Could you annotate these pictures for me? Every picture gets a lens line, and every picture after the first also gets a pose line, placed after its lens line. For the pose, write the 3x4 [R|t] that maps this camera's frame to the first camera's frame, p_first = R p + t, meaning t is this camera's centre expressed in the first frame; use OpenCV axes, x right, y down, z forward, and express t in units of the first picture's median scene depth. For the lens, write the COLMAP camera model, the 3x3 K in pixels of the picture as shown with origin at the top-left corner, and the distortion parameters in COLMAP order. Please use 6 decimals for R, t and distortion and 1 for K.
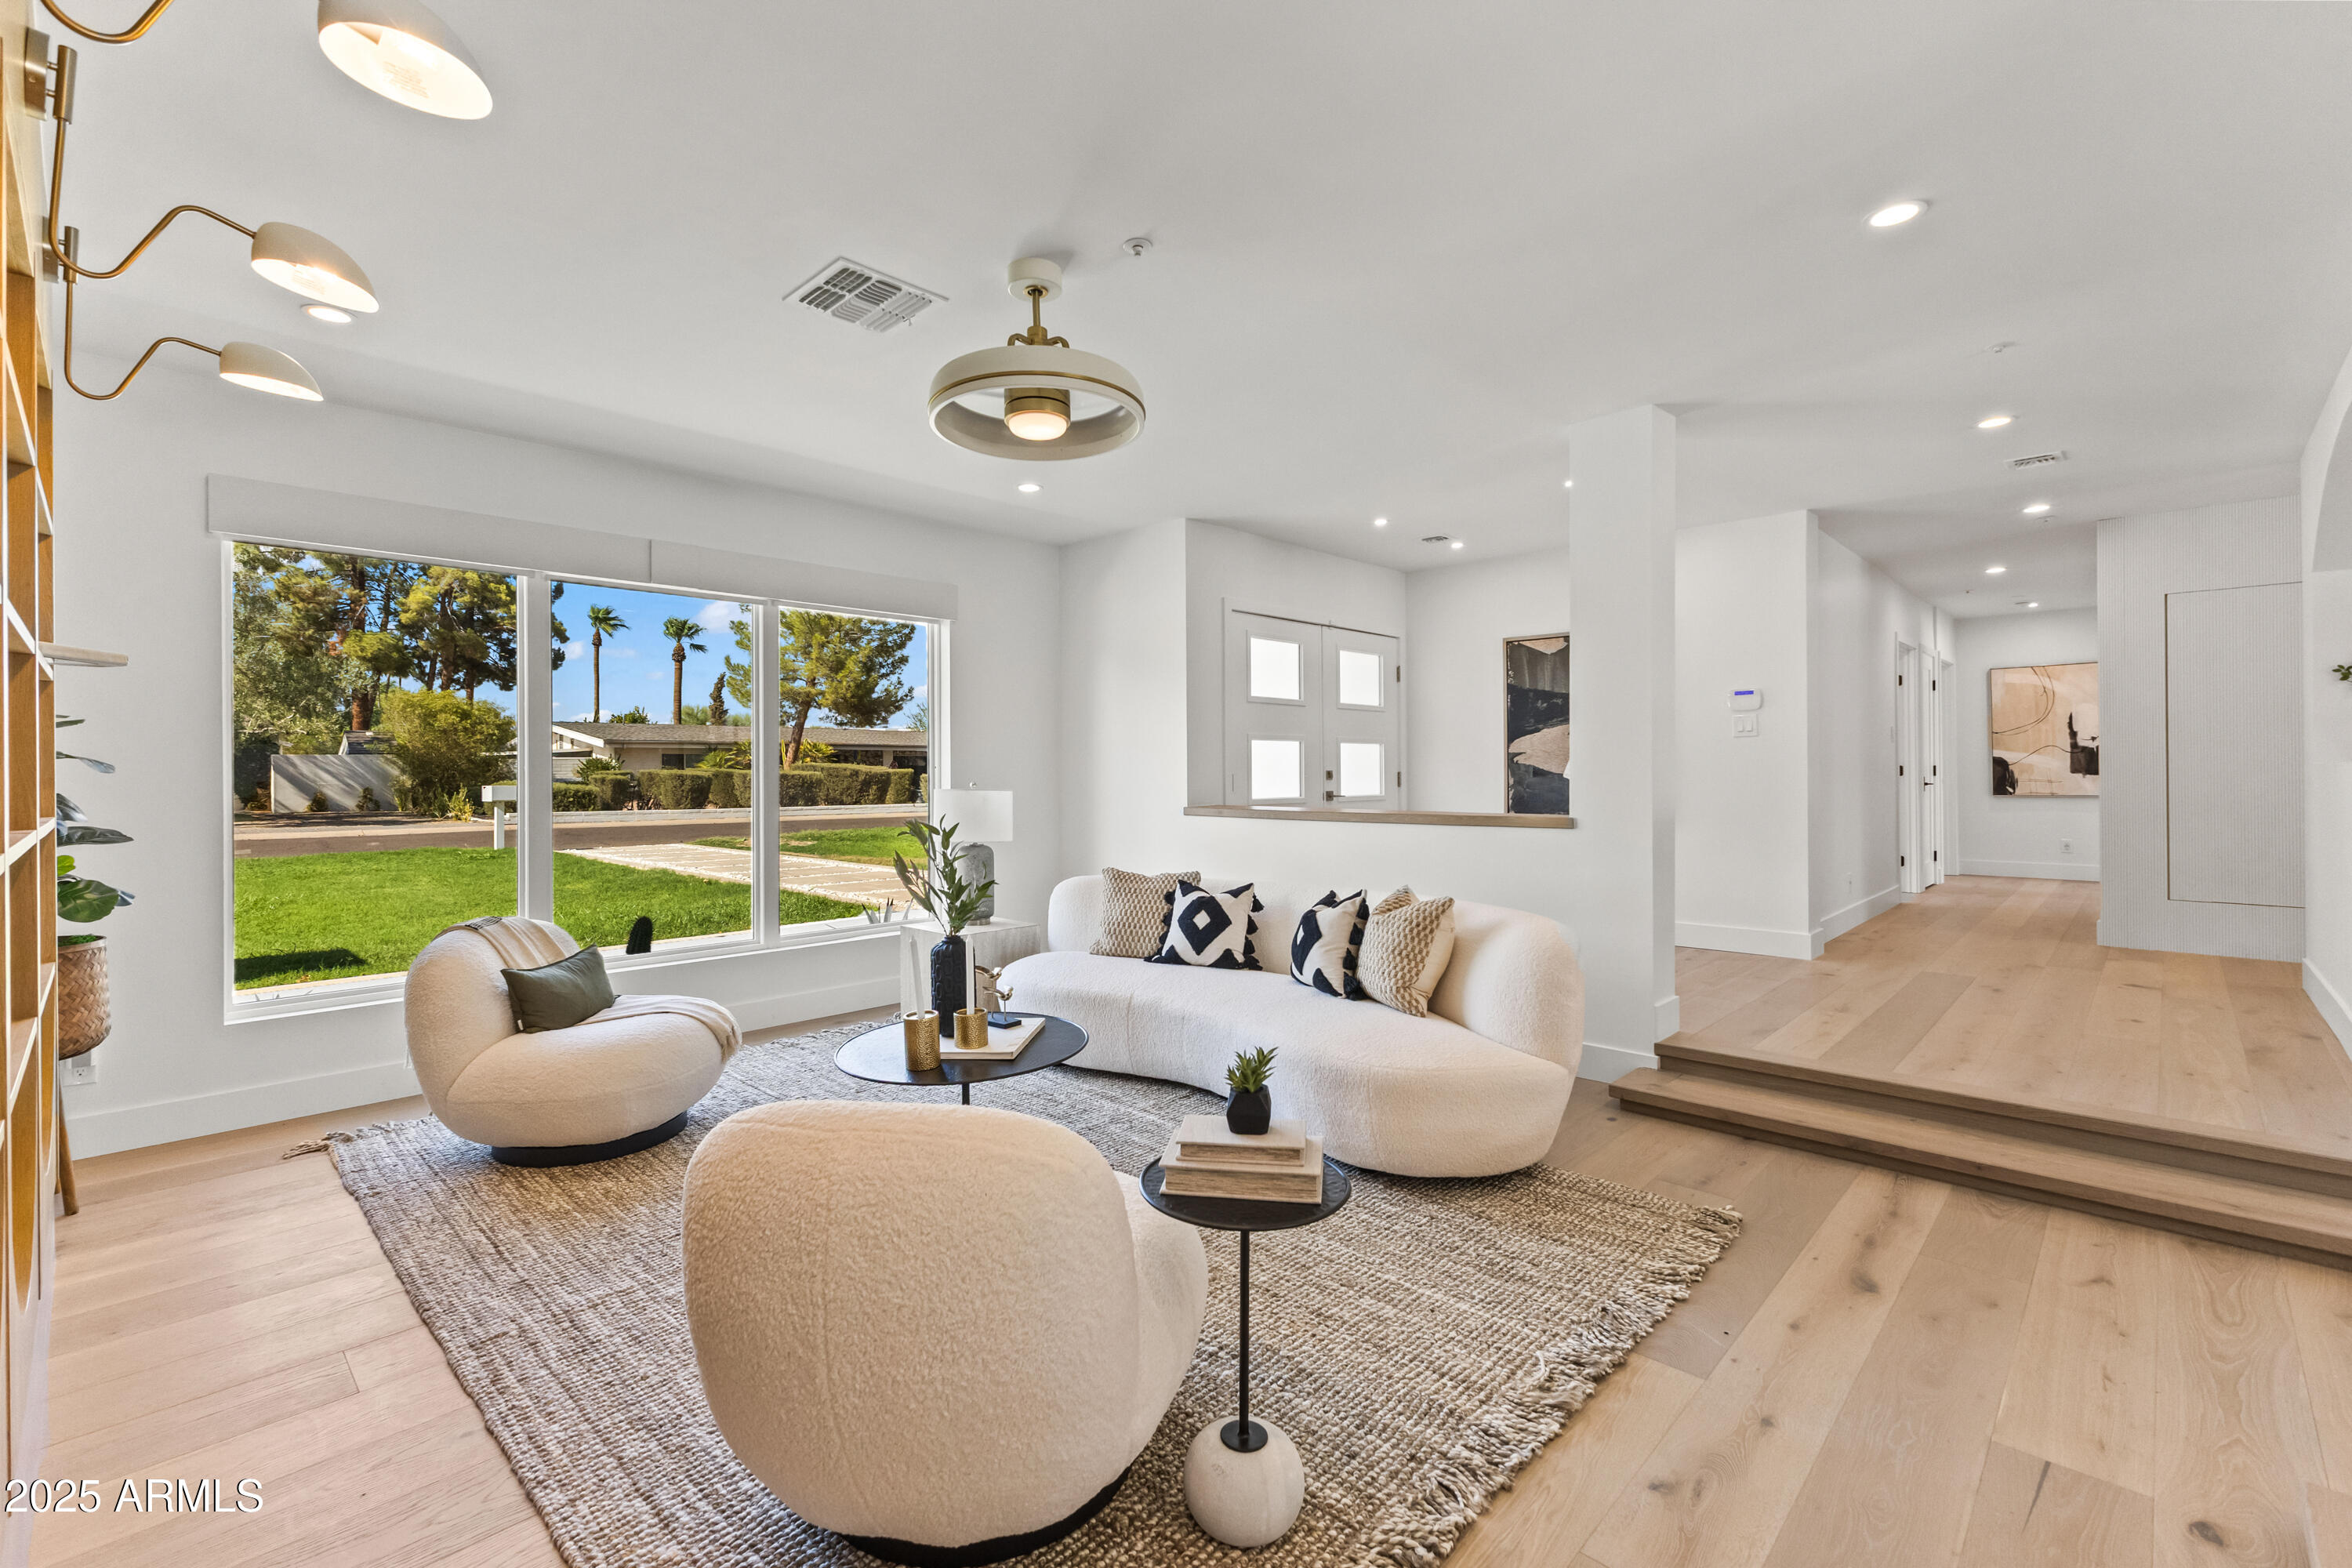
lens RADIAL K [[1015.2, 0, 1175.4], [0, 1015.2, 770.1], [0, 0, 1]] dist [0.014147, -0.000072]
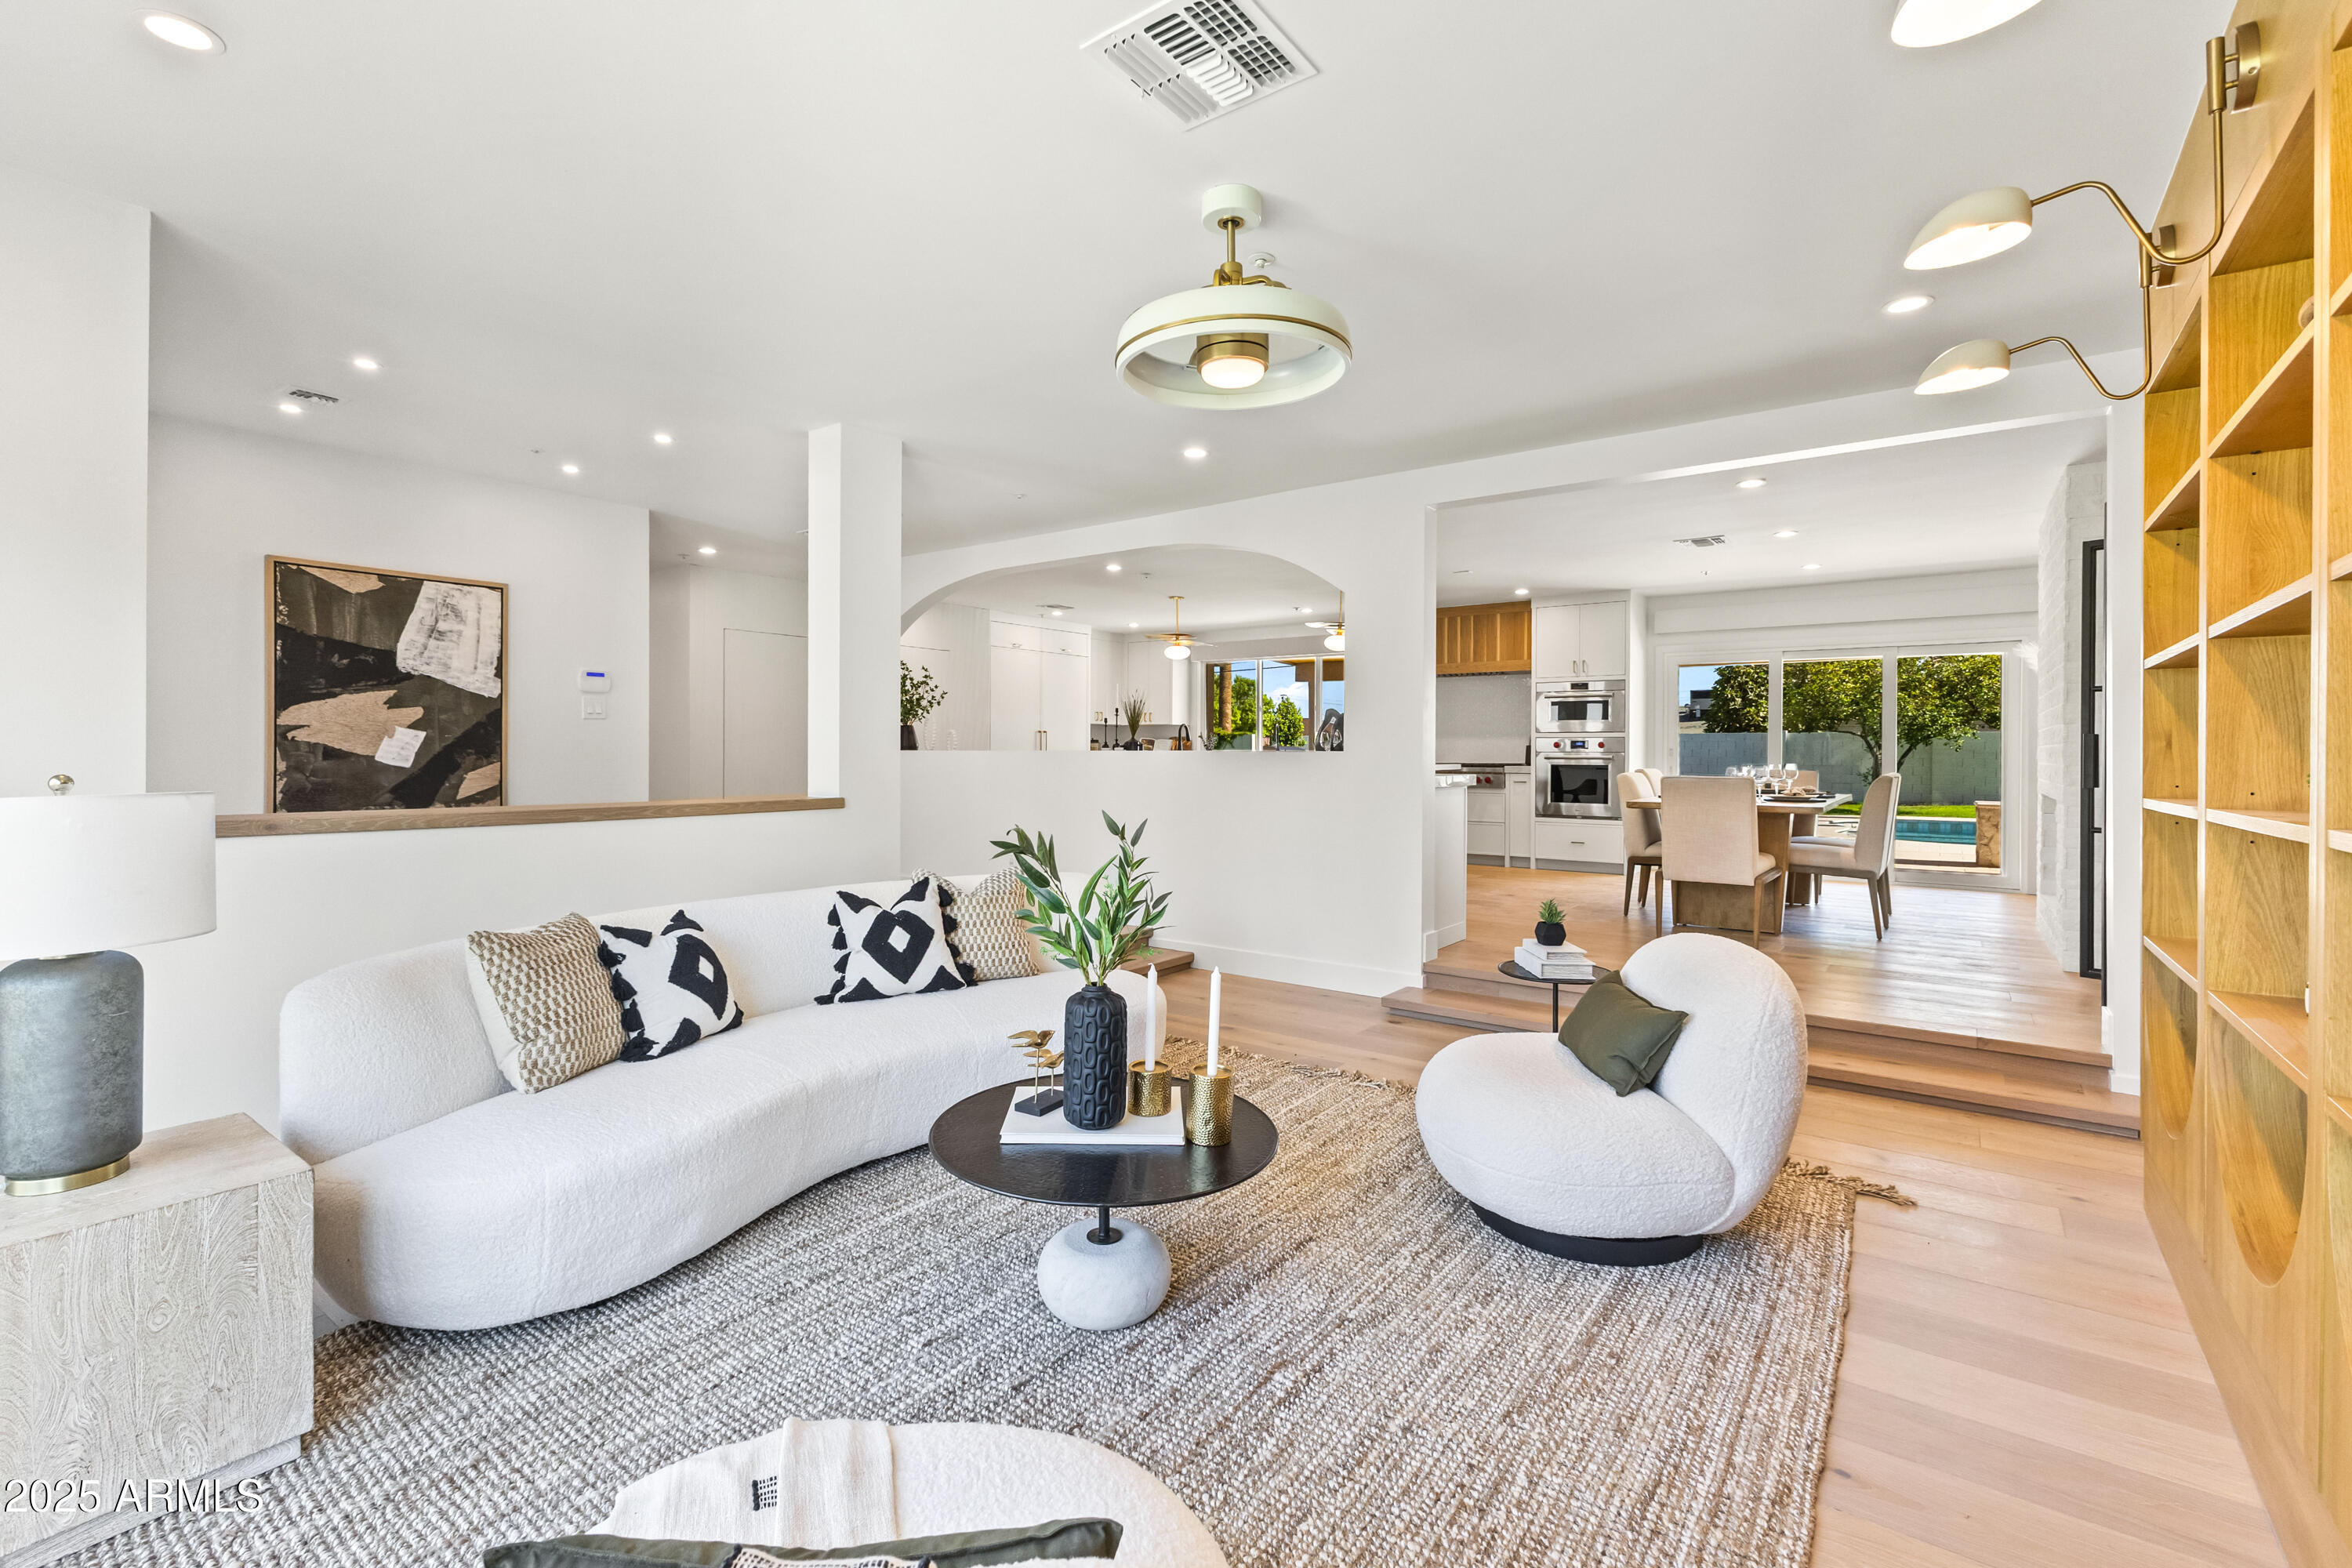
lens RADIAL K [[1029.0, 0, 1180.7], [0, 1029.0, 744.9], [0, 0, 1]] dist [0.000725, -0.000029]
pose [[-0.132074, 0.017912, 0.991078, -0.446934], [-0.002227, 0.999829, -0.018367, 0.008084], [-0.991237, -0.004633, -0.132012, 0.501027]]
